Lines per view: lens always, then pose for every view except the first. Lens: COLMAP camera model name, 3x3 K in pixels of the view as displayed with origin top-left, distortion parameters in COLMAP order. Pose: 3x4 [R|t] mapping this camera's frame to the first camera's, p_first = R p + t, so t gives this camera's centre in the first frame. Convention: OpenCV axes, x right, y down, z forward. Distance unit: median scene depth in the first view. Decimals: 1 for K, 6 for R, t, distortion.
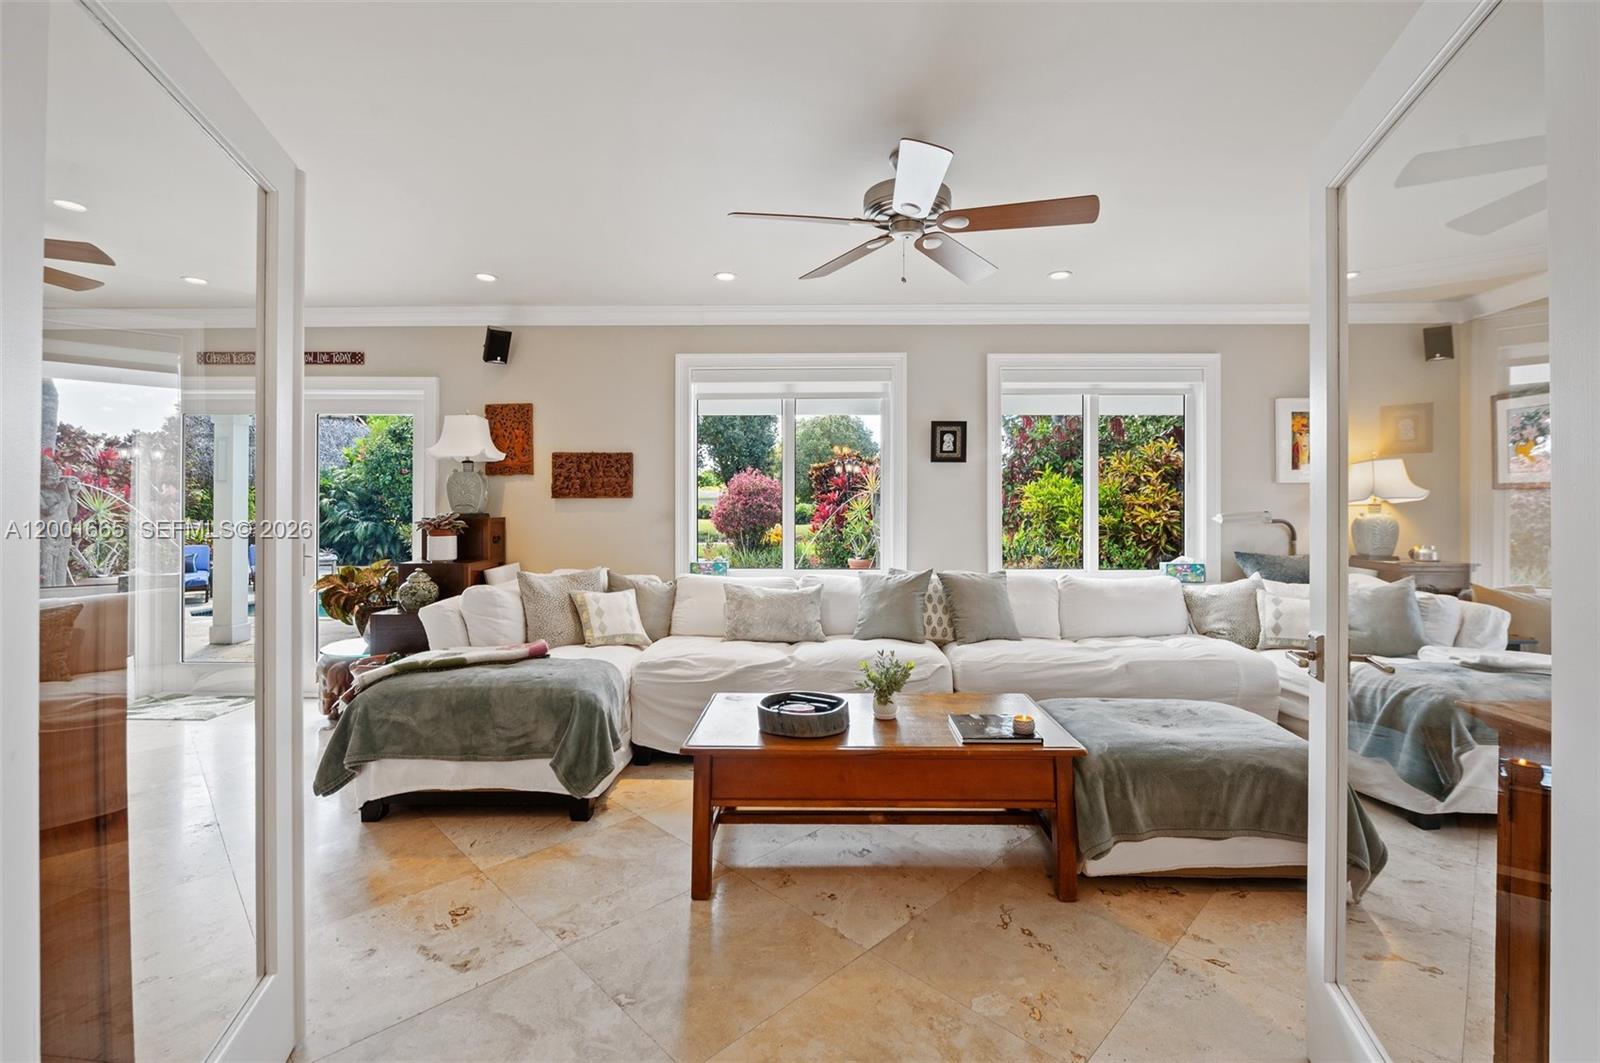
lens RADIAL K [[702.2, 0, 802.5], [0, 702.2, 517.4], [0, 0, 1]] dist [0.000795, -0.000017]
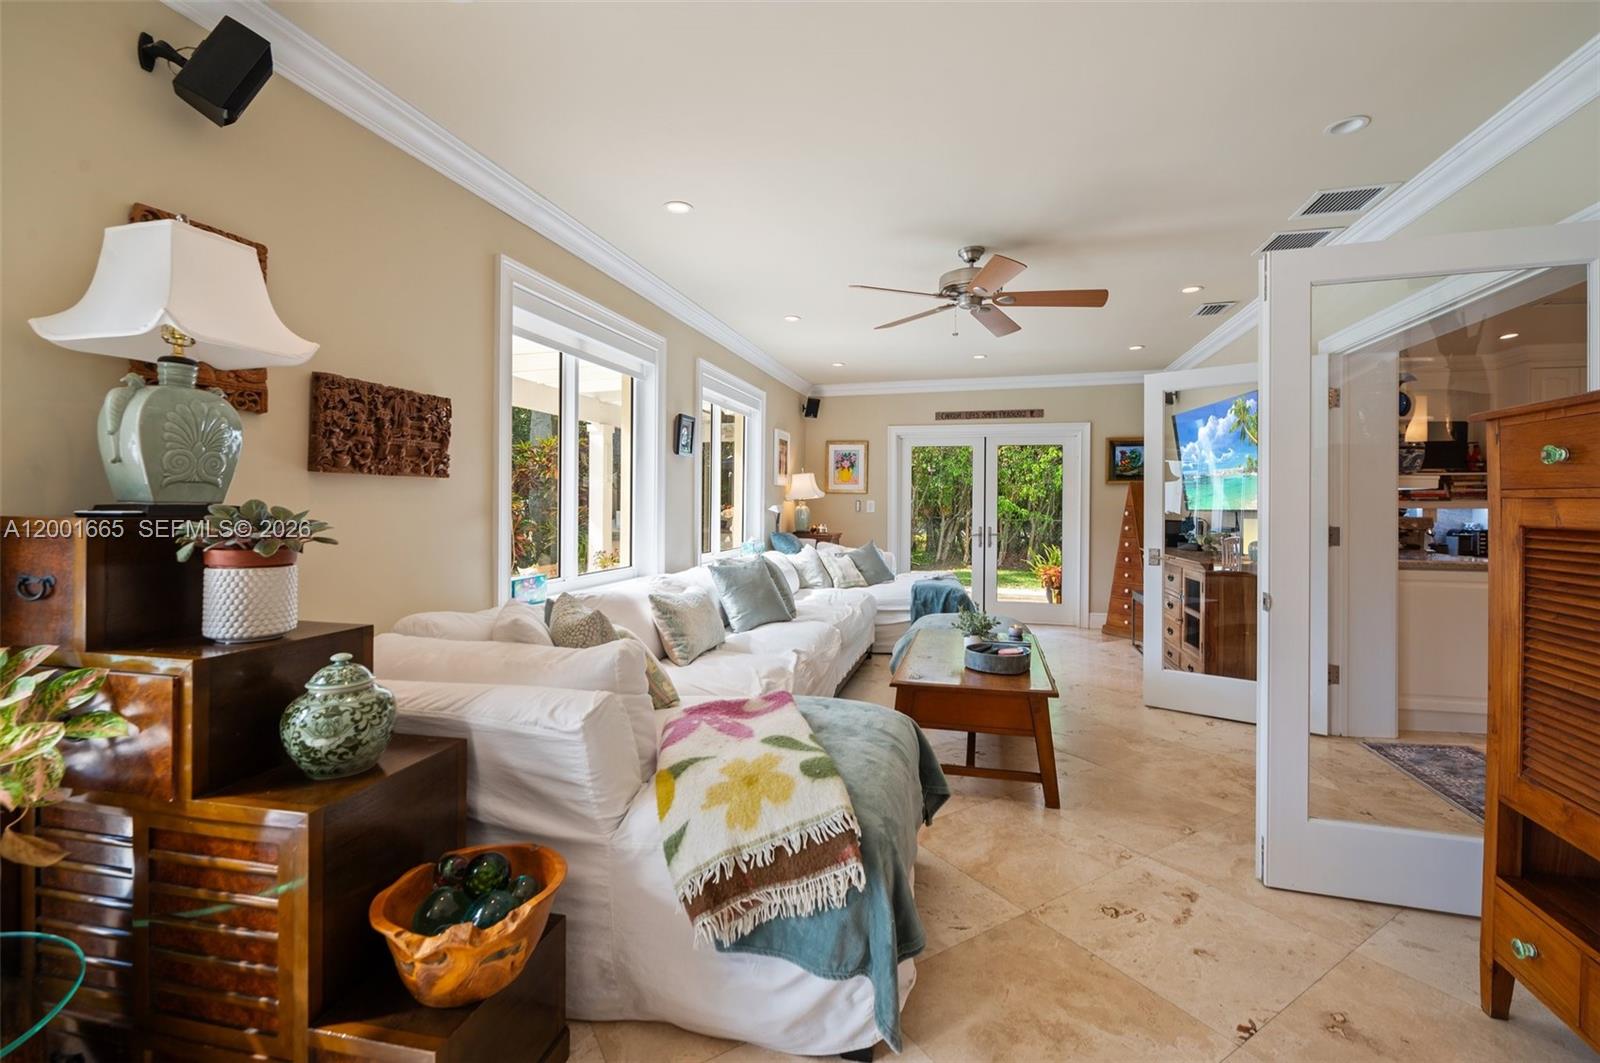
lens RADIAL K [[674.1, 0, 831.7], [0, 674.1, 504.1], [0, 0, 1]] dist [-0.002716, -0.000276]
pose [[0.201525, -0.002148, 0.979481, -0.783302], [-0.007093, 0.999968, 0.003653, -0.010716], [-0.979458, -0.007684, 0.201503, 0.624532]]
